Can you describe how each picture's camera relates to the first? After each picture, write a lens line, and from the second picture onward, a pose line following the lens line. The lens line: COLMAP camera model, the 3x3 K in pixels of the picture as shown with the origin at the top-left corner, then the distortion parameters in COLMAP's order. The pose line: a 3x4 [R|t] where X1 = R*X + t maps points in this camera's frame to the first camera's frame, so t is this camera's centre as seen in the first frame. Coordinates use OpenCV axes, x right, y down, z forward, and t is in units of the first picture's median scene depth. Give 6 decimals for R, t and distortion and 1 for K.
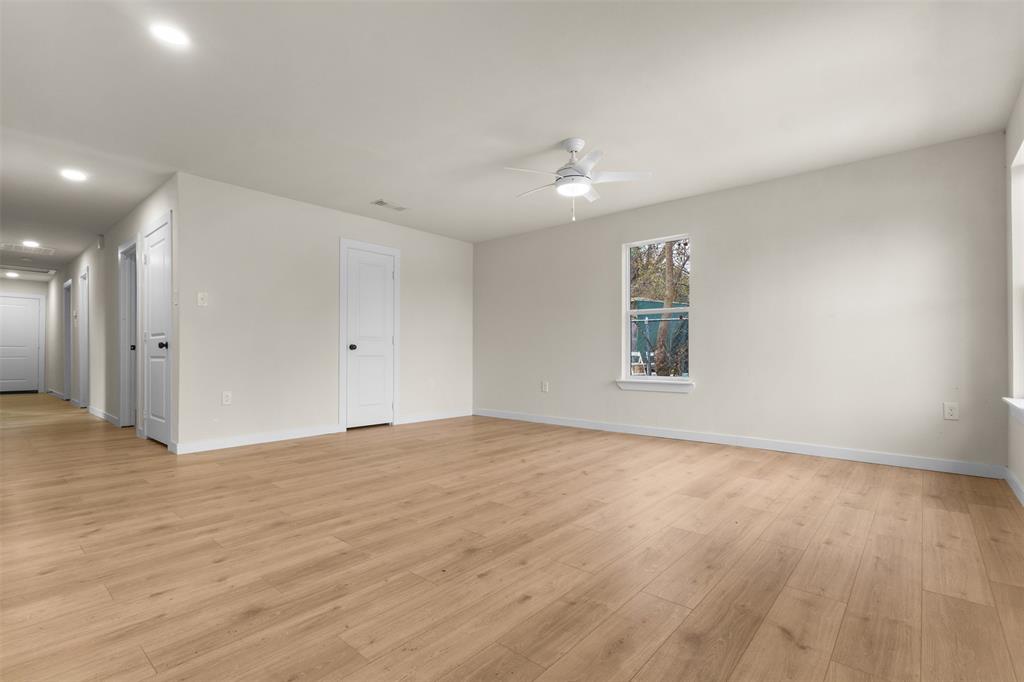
lens RADIAL K [[474.2, 0, 512.8], [0, 474.2, 351.0], [0, 0, 1]] dist [0.005034, -0.000824]
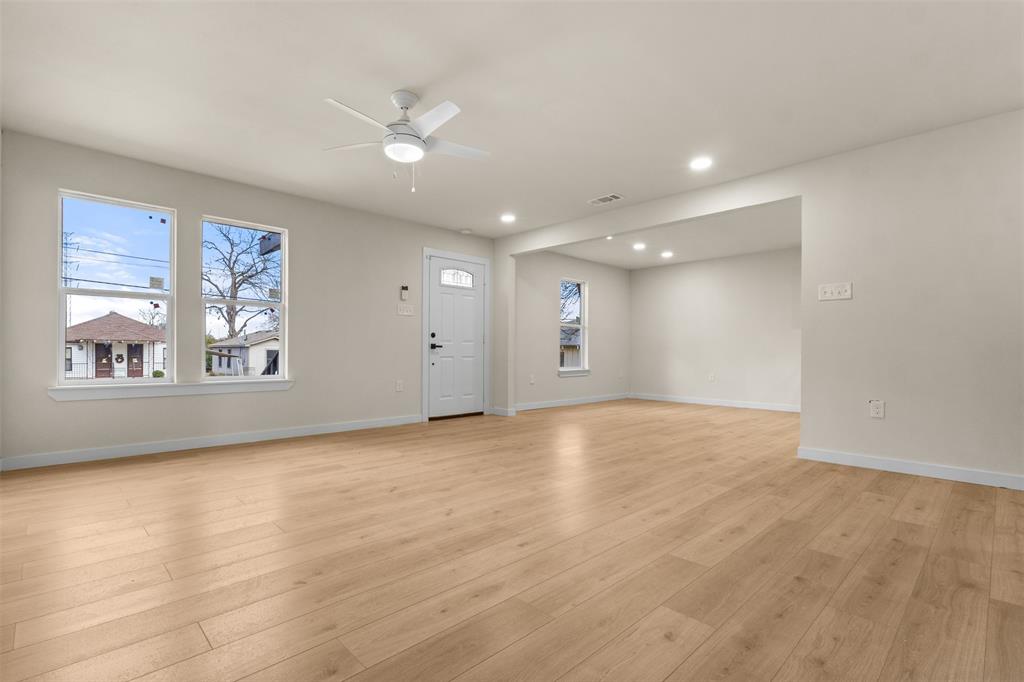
lens RADIAL K [[474.2, 0, 508.7], [0, 474.2, 355.7], [0, 0, 1]] dist [0.005034, -0.000824]
pose [[-0.995523, -0.008091, 0.094176, -0.156586], [-0.007910, 0.999966, 0.002299, 0.012652], [-0.094192, 0.001544, -0.995553, 2.105820]]
